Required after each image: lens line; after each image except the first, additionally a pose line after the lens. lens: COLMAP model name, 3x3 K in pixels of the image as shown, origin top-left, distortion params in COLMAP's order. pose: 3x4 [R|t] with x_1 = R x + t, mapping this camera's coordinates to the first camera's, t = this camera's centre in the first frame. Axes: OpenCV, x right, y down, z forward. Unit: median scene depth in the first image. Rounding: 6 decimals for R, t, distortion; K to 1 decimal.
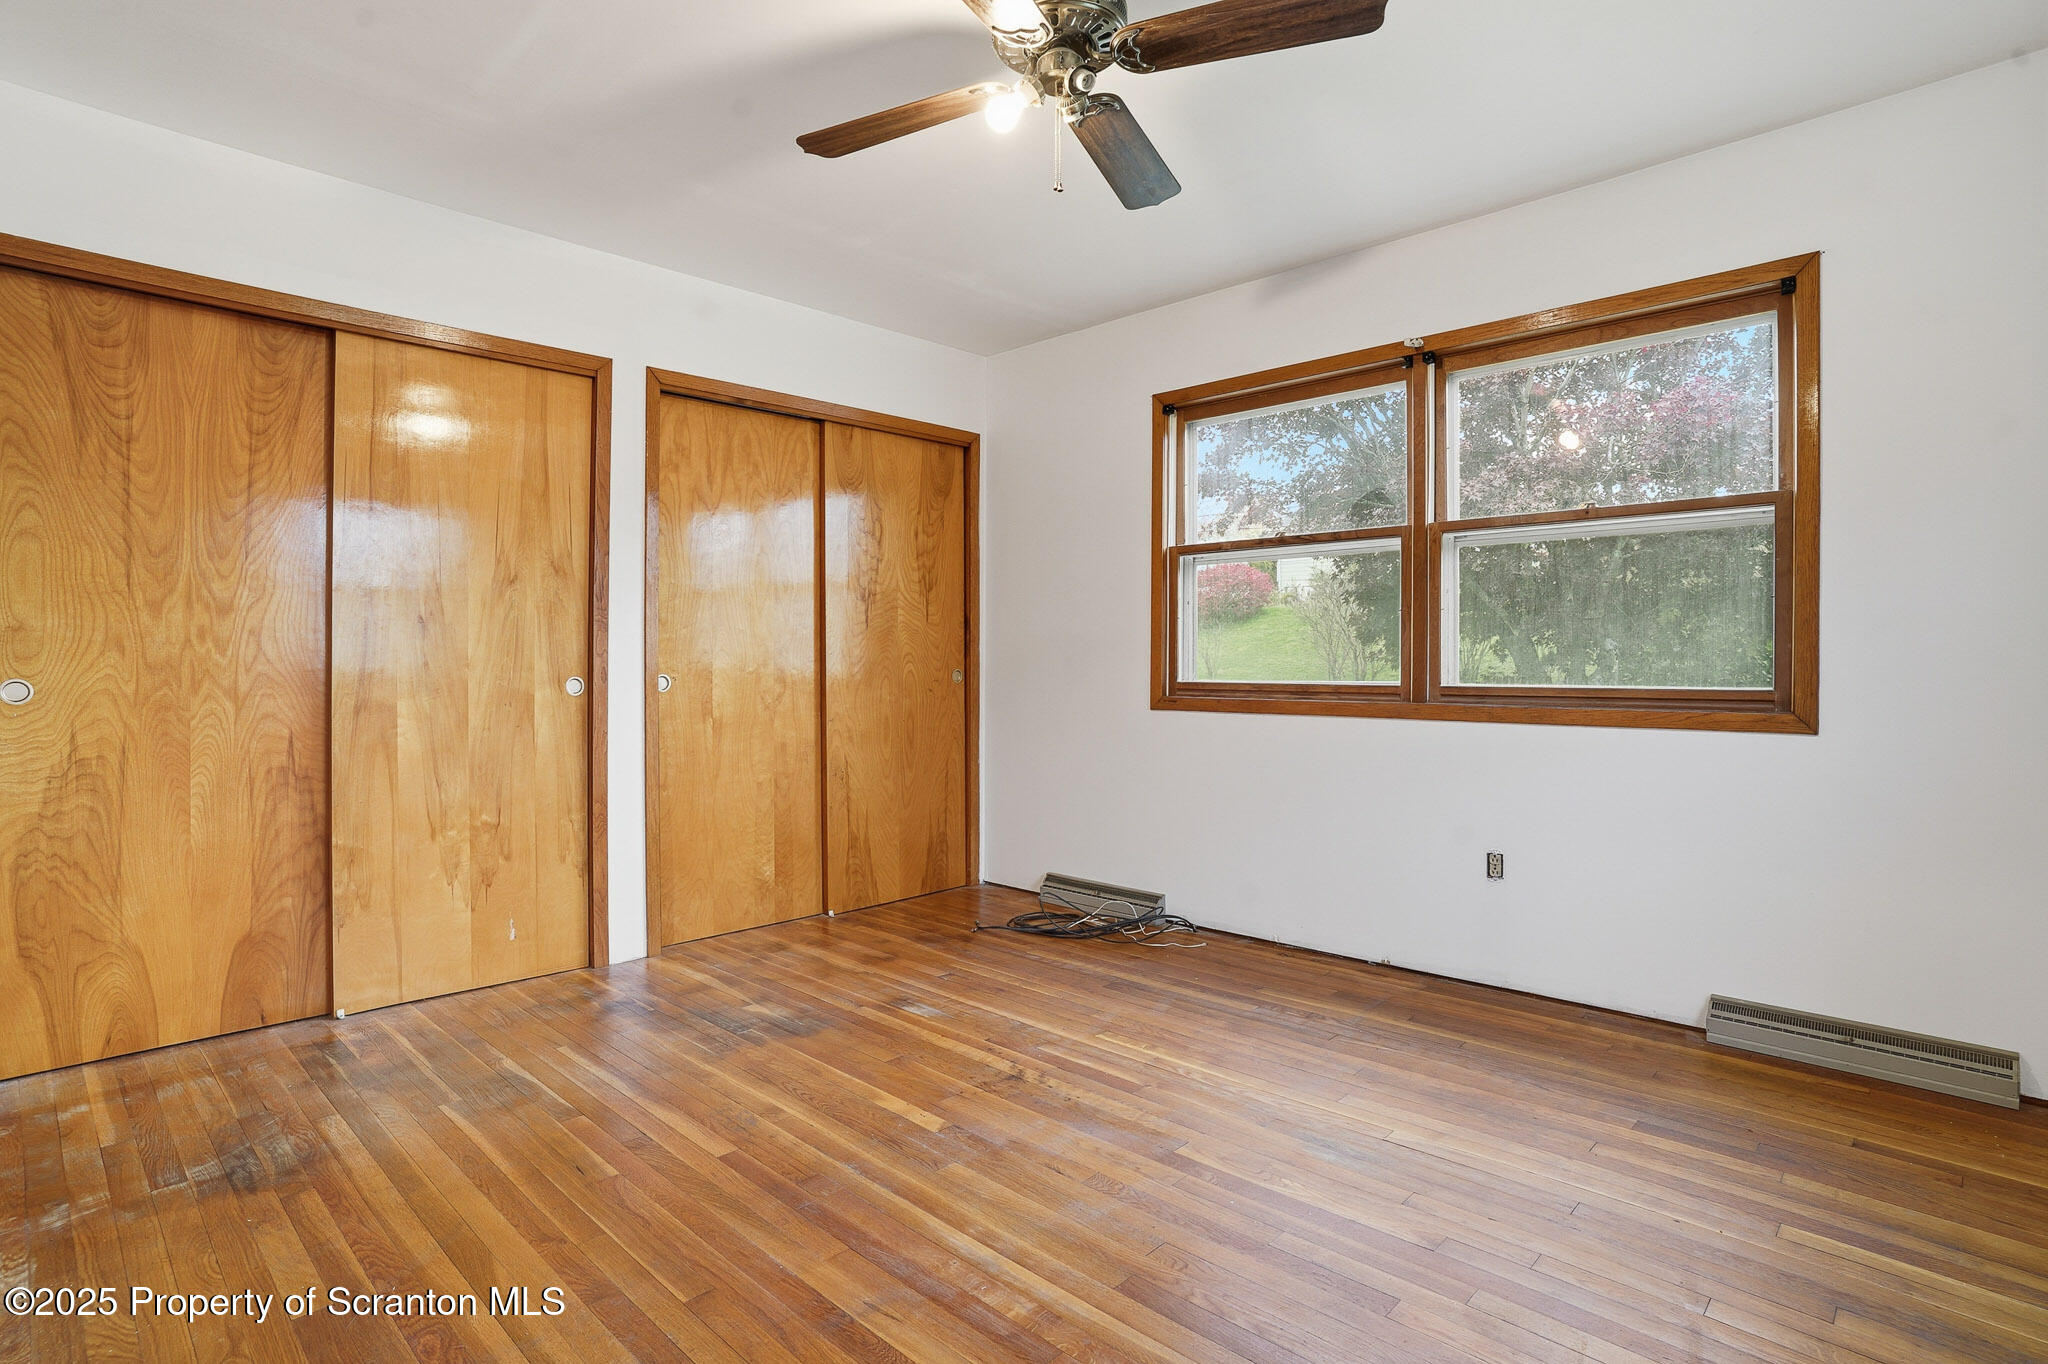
lens RADIAL K [[1033.9, 0, 992.4], [0, 1033.9, 660.8], [0, 0, 1]] dist [-0.034493, 0.008182]
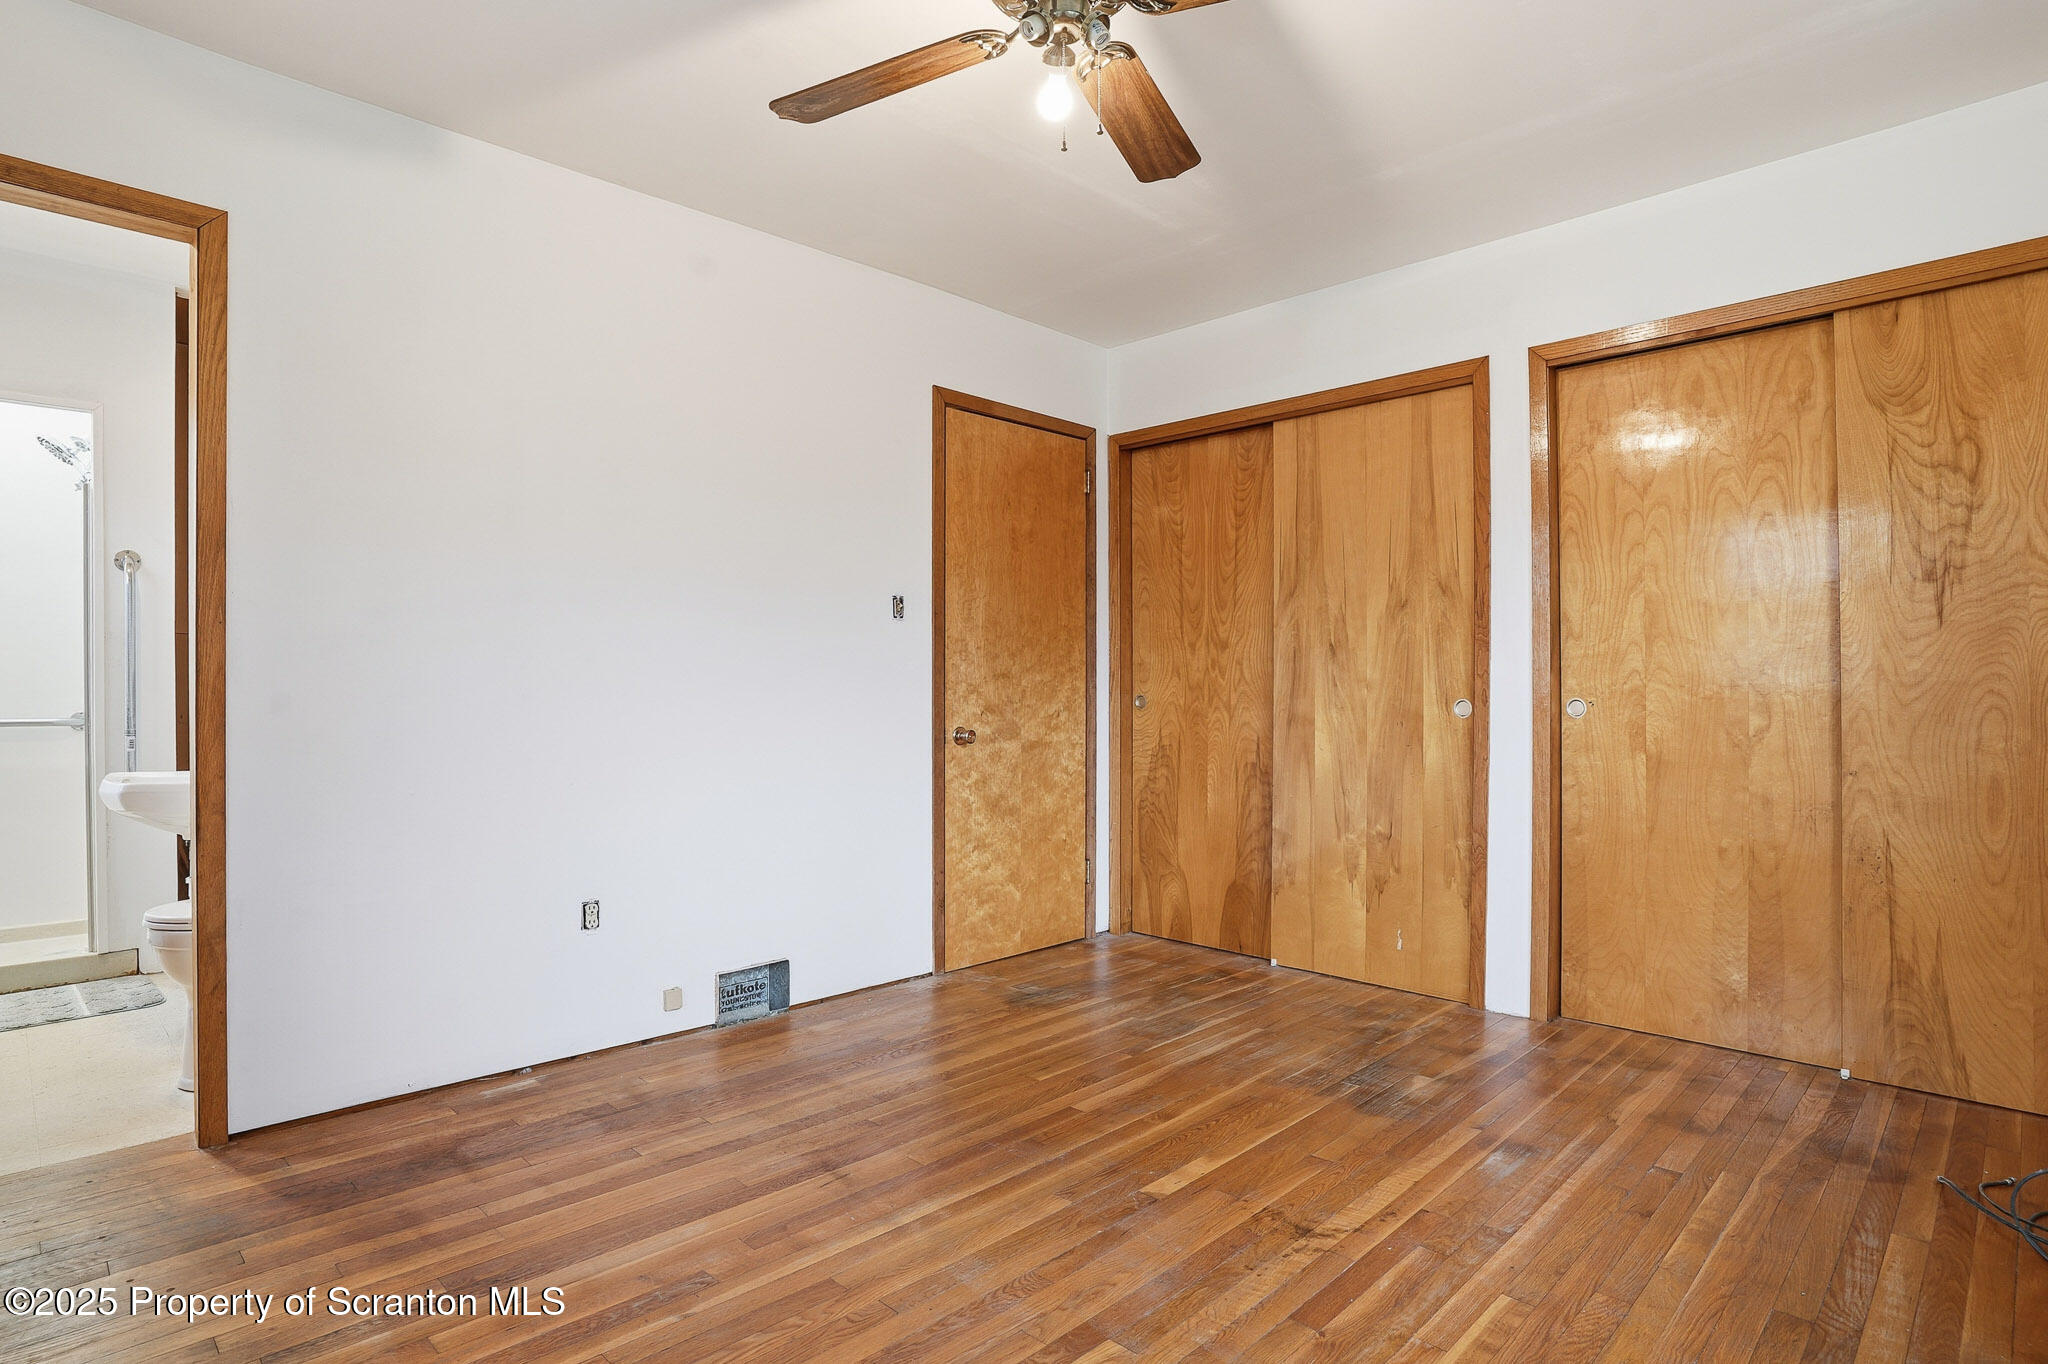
lens RADIAL K [[1091.7, 0, 1027.9], [0, 1091.7, 677.9], [0, 0, 1]] dist [-0.037446, 0.010983]
pose [[0.012837, -0.004668, -0.999907, 0.682351], [0.003156, 0.999984, -0.004628, -0.000693], [0.999913, -0.003096, 0.012851, 0.654425]]
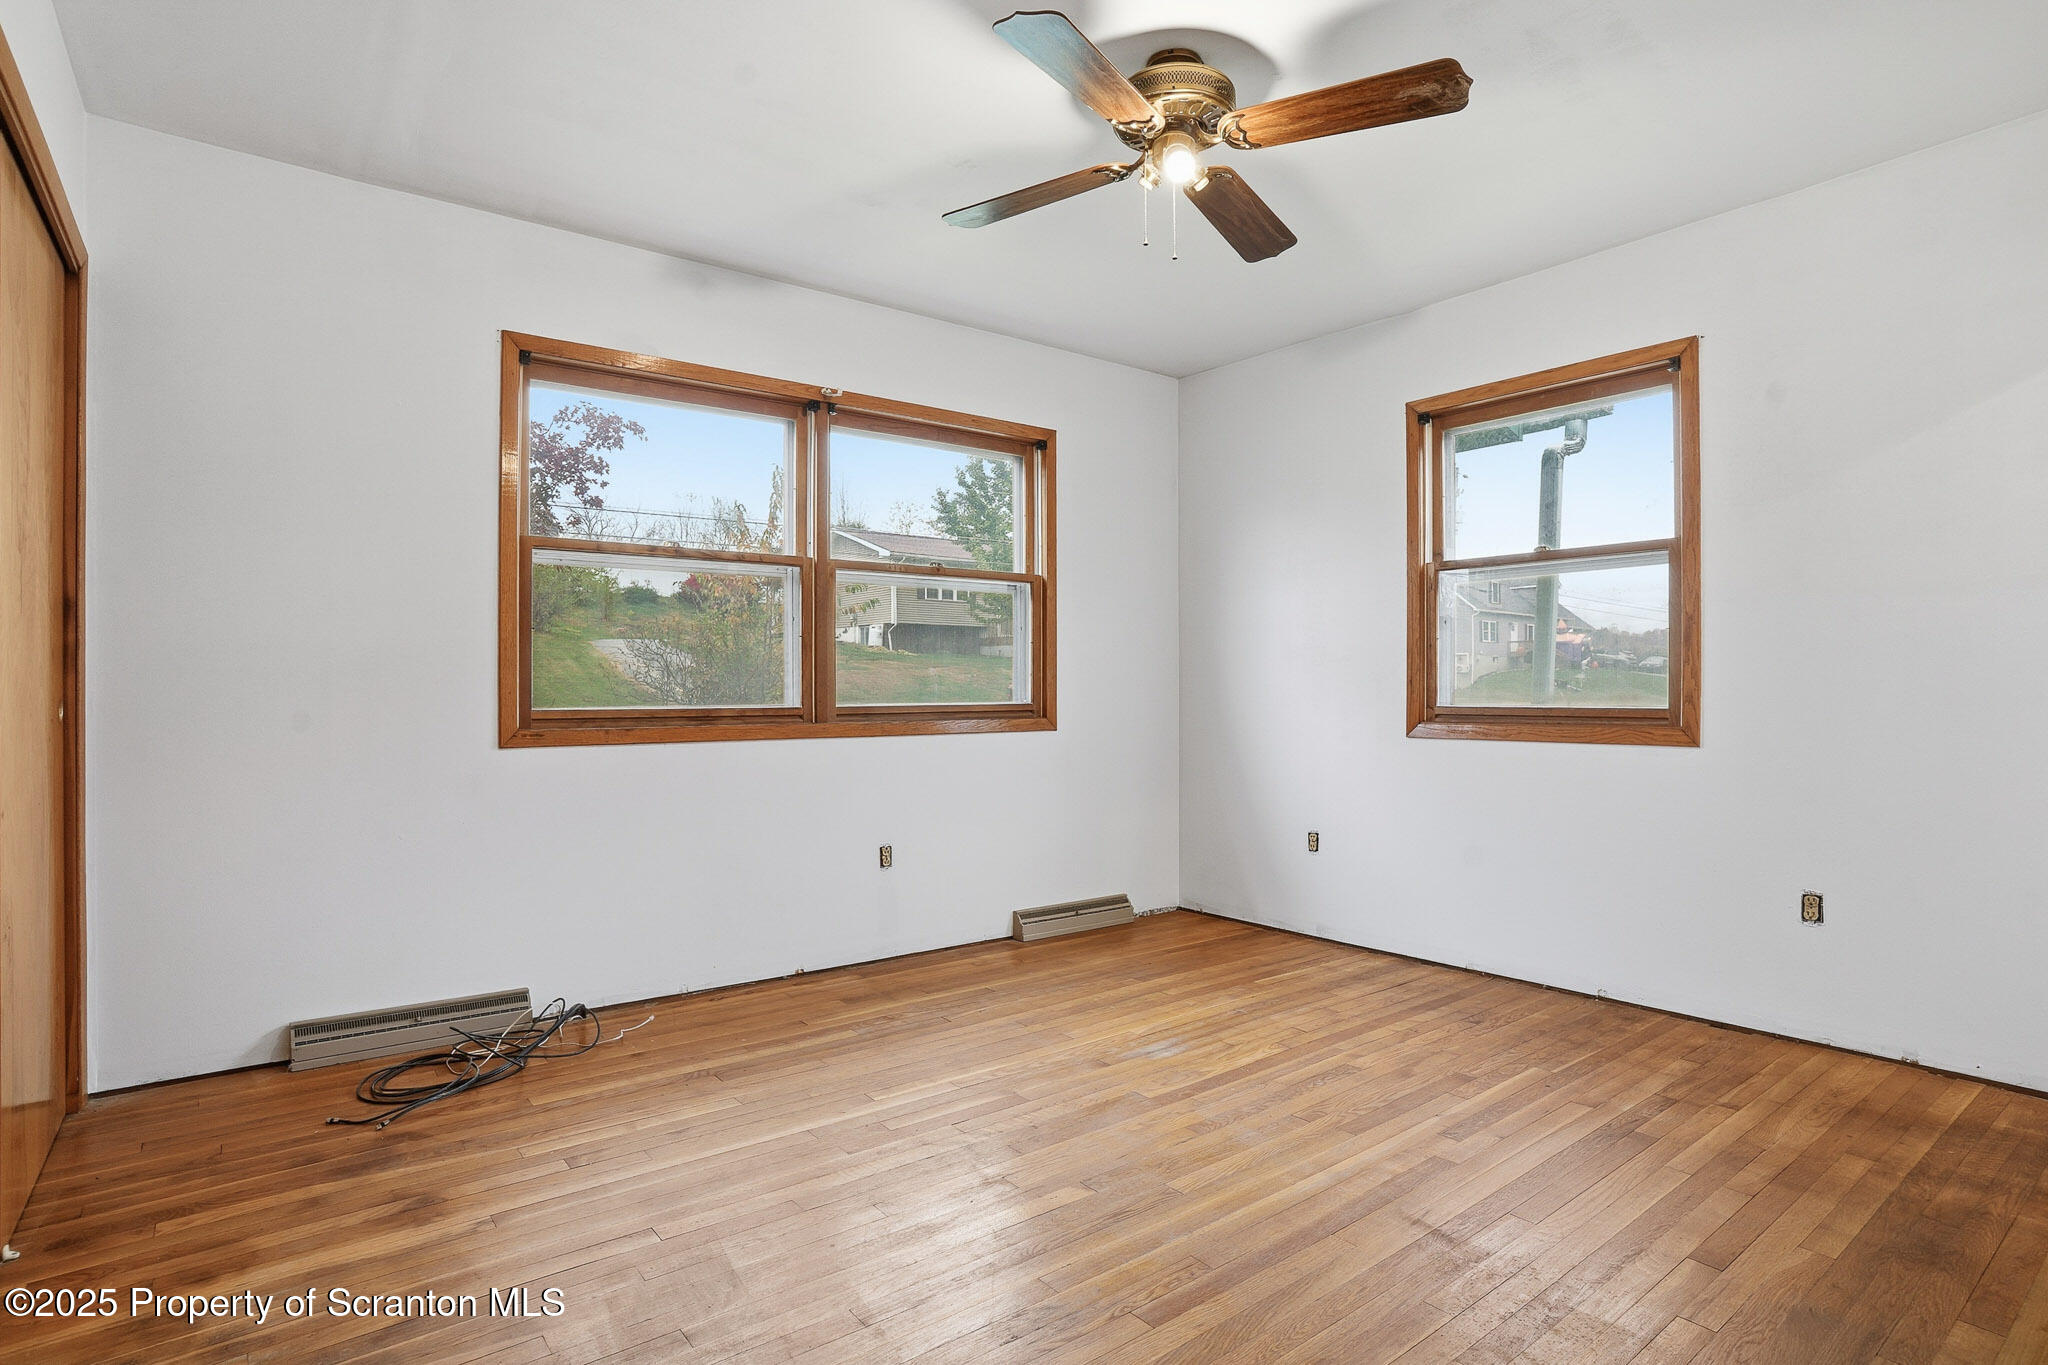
lens RADIAL K [[1091.7, 0, 1040.3], [0, 1091.7, 673.4], [0, 0, 1]] dist [-0.037446, 0.010983]
pose [[0.105983, 0.014802, 0.994258, -0.763966], [-0.002846, 0.999890, -0.014582, 0.005686], [-0.994364, -0.001285, 0.106013, 0.698057]]
